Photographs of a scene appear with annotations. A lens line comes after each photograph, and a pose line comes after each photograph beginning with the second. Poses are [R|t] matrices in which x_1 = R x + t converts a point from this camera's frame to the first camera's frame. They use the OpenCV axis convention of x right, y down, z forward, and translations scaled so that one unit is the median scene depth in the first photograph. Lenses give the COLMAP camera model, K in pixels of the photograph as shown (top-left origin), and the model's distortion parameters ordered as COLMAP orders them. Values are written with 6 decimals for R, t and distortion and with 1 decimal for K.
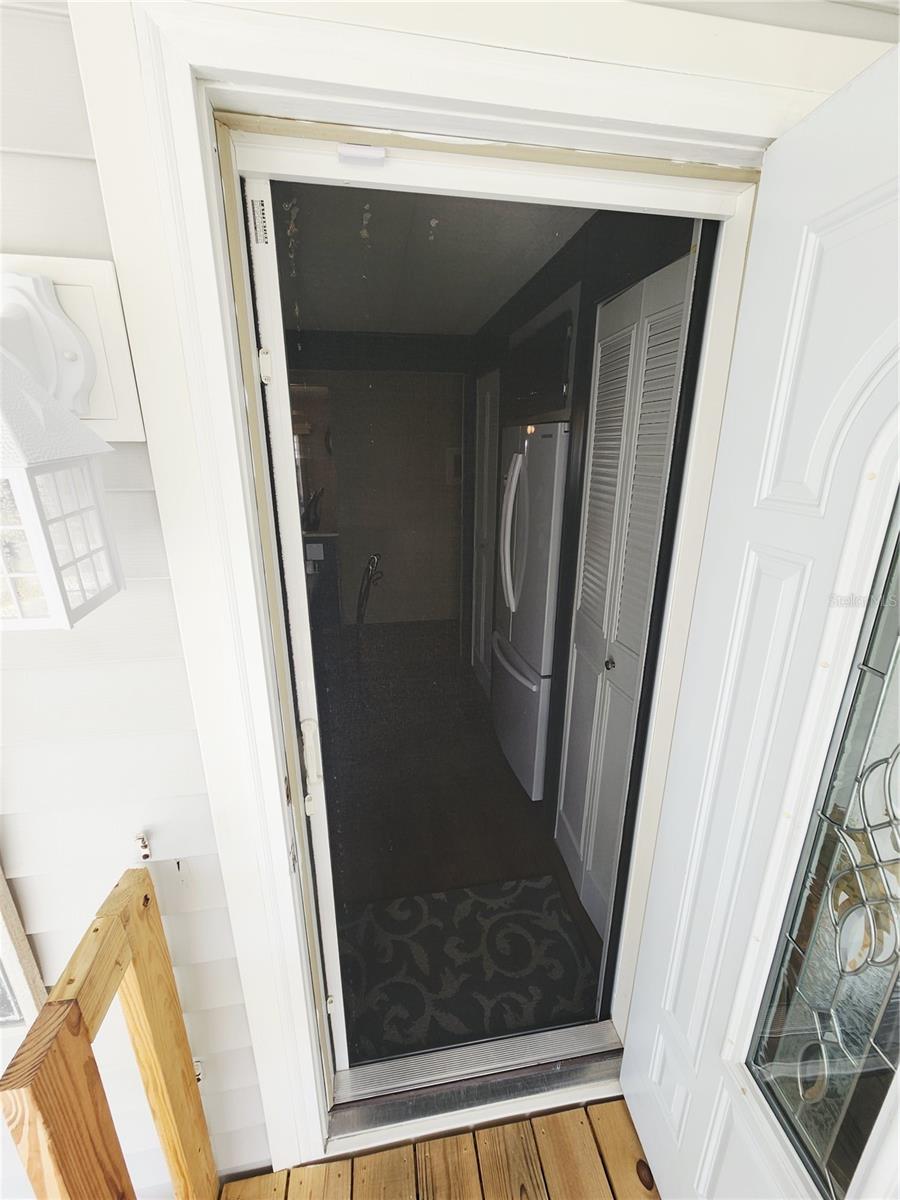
lens RADIAL K [[494.1, 0, 444.4], [0, 494.1, 581.1], [0, 0, 1]] dist [-0.002519, 0.002187]
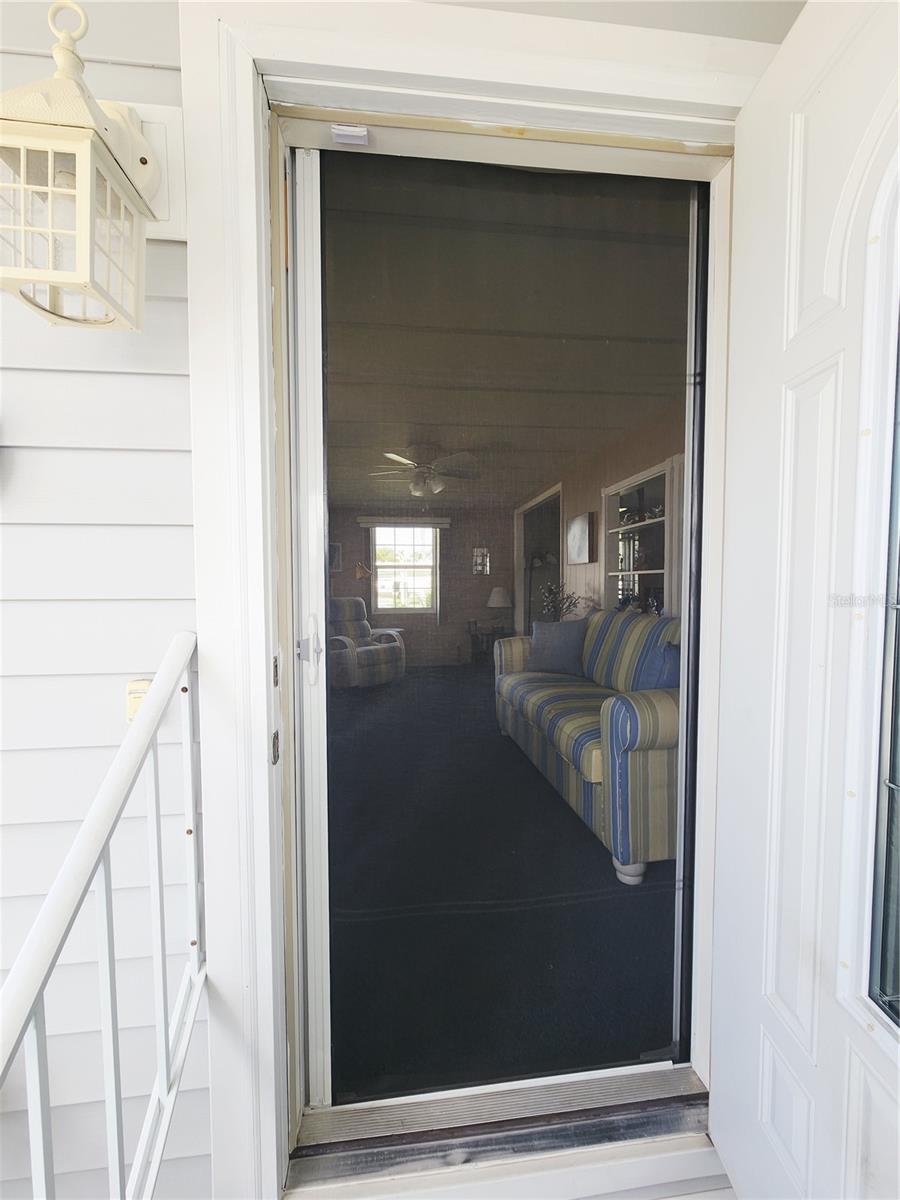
lens RADIAL K [[494.1, 0, 450.0], [0, 494.1, 599.8], [0, 0, 1]] dist [-0.002519, 0.002187]
pose [[0.999647, -0.002767, -0.026434, 0.005875], [-0.003802, 0.969454, -0.245243, 0.491056], [0.026305, 0.245257, 0.969101, 0.127809]]
